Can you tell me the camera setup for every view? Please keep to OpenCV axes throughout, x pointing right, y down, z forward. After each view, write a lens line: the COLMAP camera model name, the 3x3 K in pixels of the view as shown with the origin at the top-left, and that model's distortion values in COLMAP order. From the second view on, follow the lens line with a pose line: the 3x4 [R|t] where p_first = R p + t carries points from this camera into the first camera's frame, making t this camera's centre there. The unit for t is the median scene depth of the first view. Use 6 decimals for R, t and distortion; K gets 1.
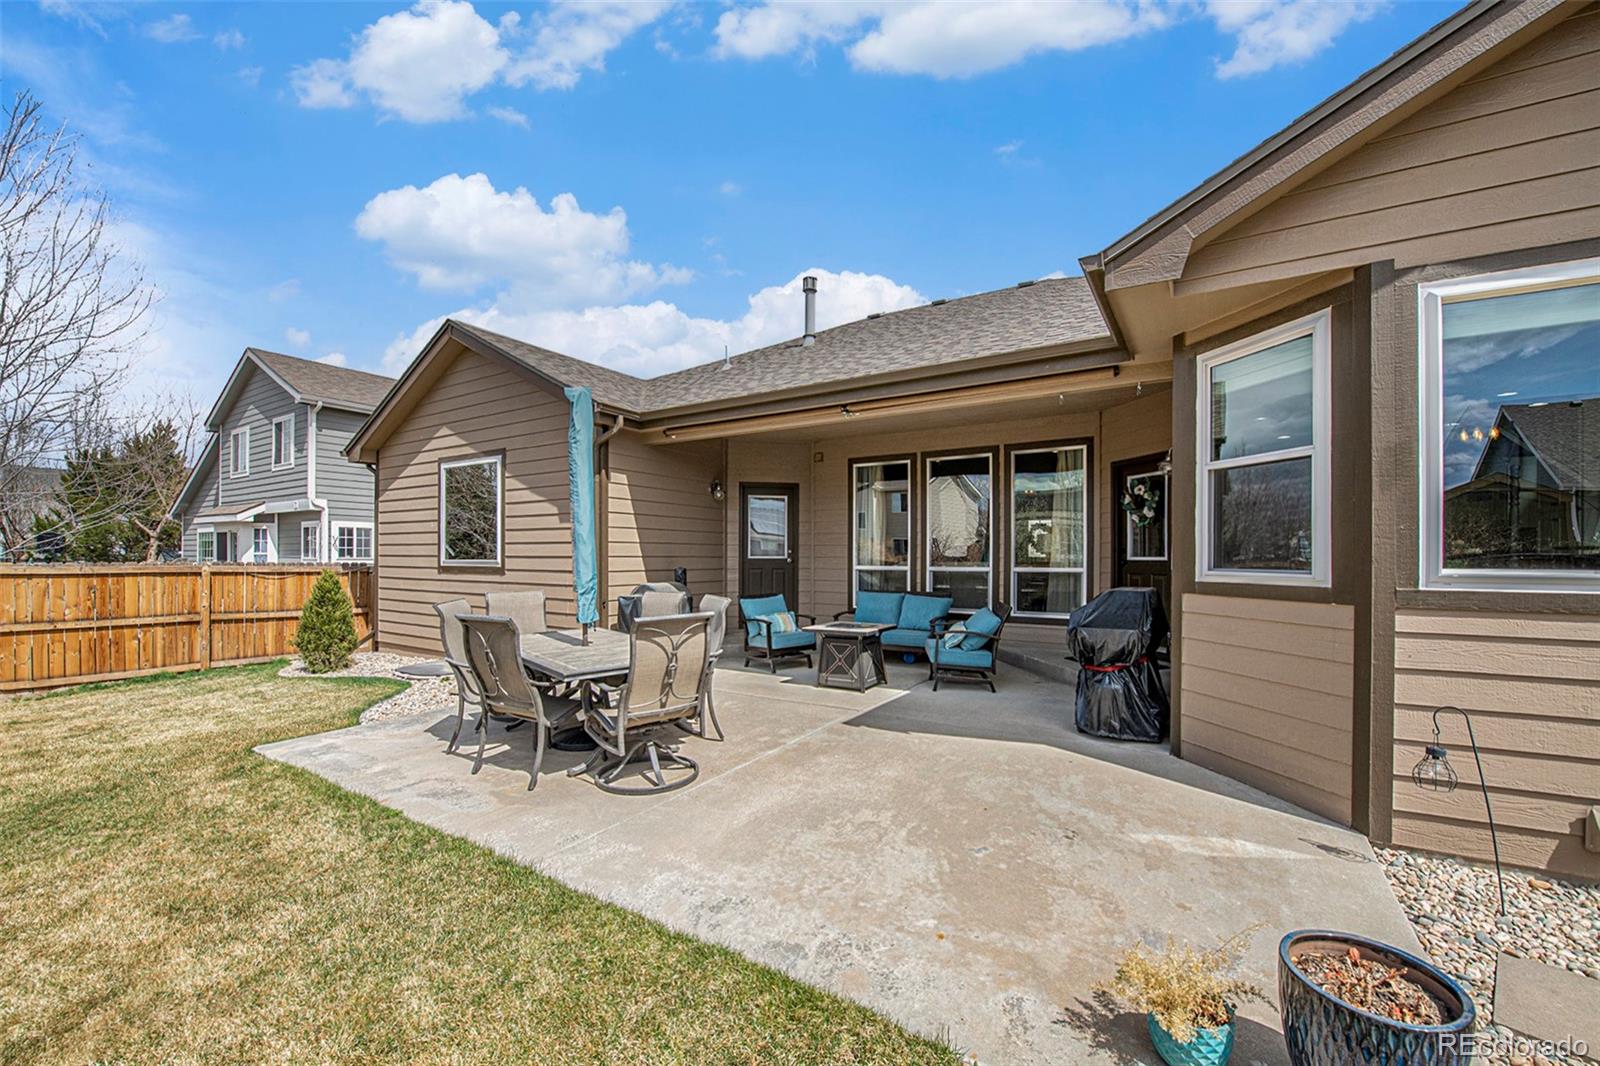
lens RADIAL K [[643.7, 0, 800.8], [0, 643.7, 521.1], [0, 0, 1]] dist [-0.002157, 0.000217]
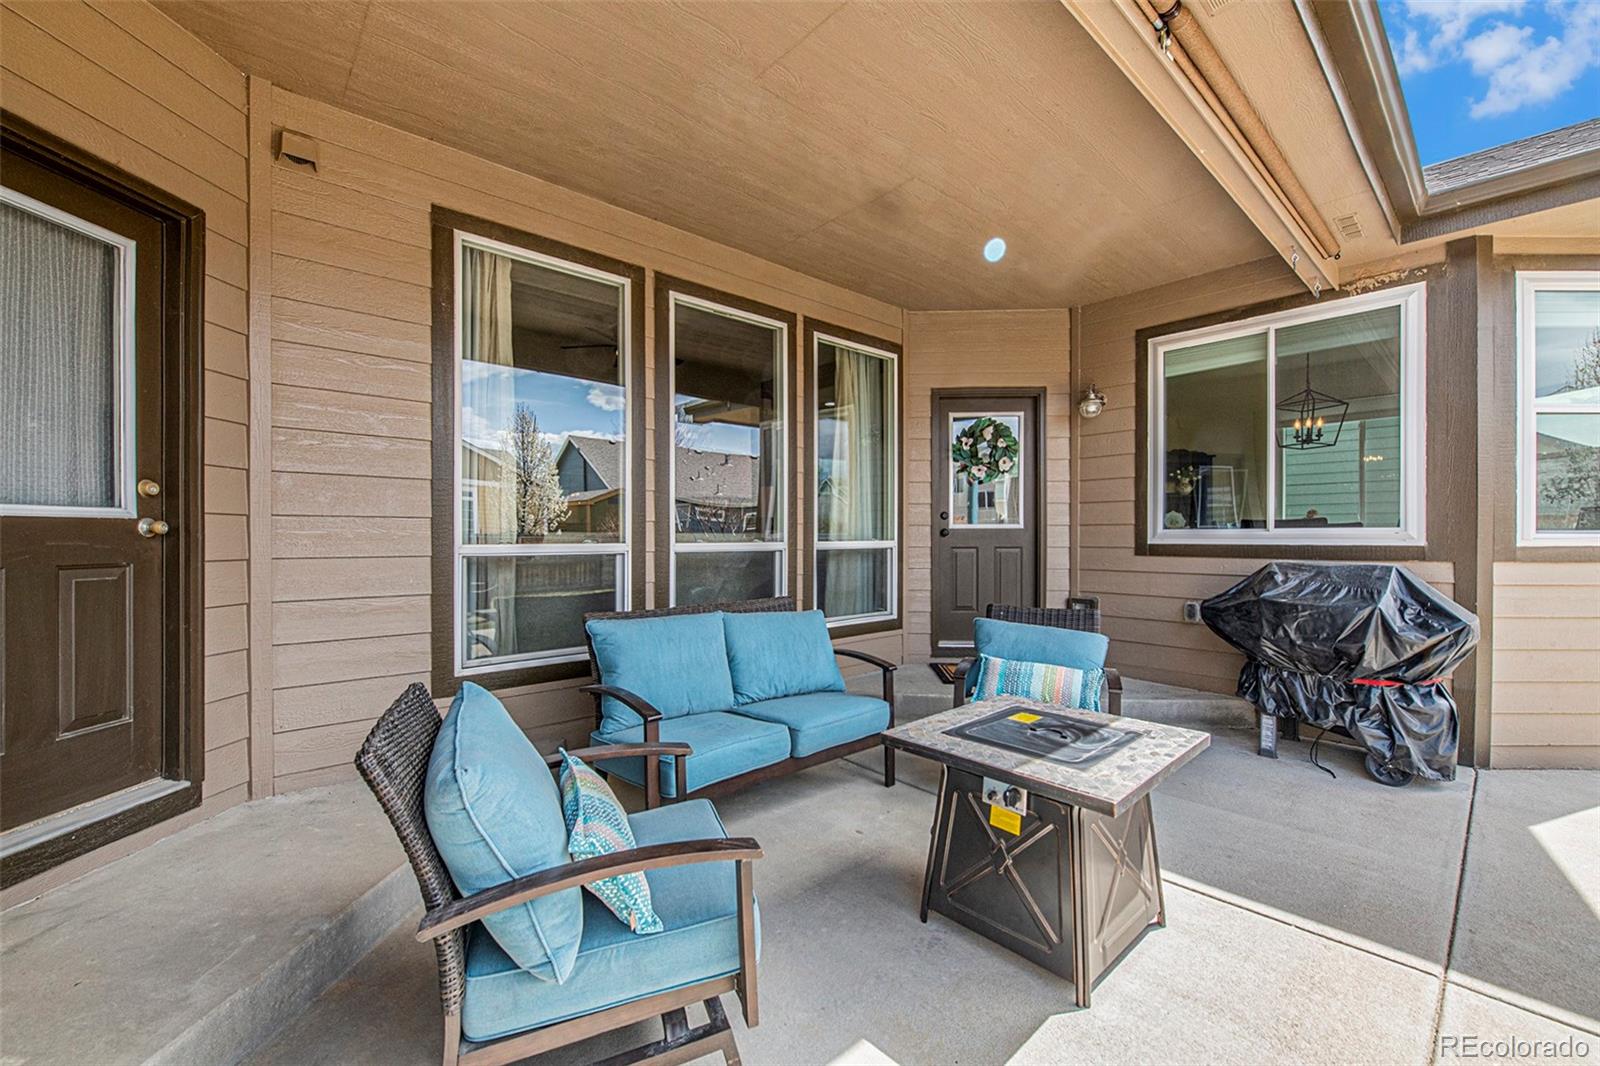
lens RADIAL K [[642.4, 0, 806.4], [0, 642.4, 536.0], [0, 0, 1]] dist [-0.018476, -0.000002]
pose [[0.273456, -0.002921, 0.961880, -0.206320], [-0.050790, 0.998557, 0.017472, 0.058207], [-0.960543, -0.053632, 0.272913, 0.857887]]
